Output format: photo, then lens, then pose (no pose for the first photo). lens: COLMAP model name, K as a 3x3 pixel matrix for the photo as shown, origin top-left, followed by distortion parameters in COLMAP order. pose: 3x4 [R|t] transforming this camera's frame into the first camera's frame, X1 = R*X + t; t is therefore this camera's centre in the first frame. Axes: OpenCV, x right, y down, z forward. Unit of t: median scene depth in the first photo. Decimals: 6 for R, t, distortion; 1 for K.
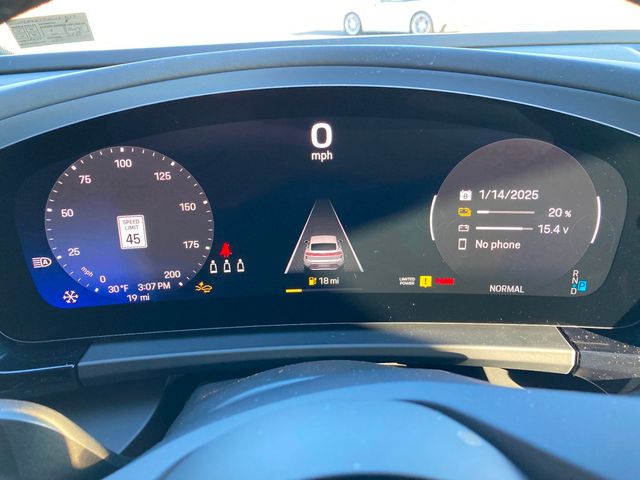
lens RADIAL K [[522.0, 0, 320.6], [0, 522.0, 239.0], [0, 0, 1]] dist [0.021795, -0.000014]
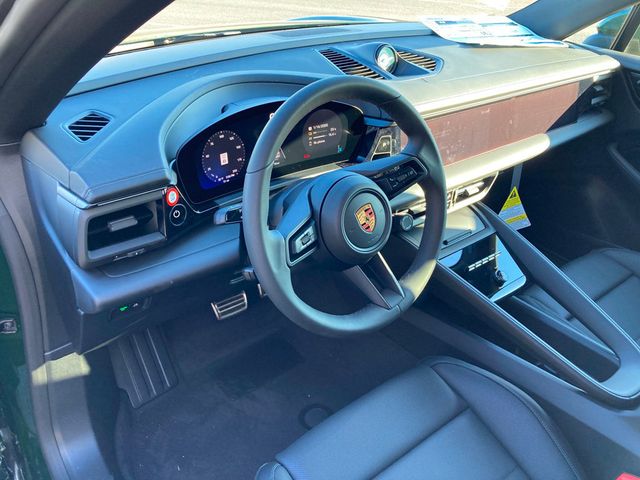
lens RADIAL K [[522.0, 0, 318.1], [0, 522.0, 239.1], [0, 0, 1]] dist [0.021795, -0.000014]
pose [[0.786968, -0.277936, 0.550847, -1.700415], [0.178237, 0.957137, 0.228297, -0.159708], [-0.590689, -0.081482, 0.802775, -1.744386]]
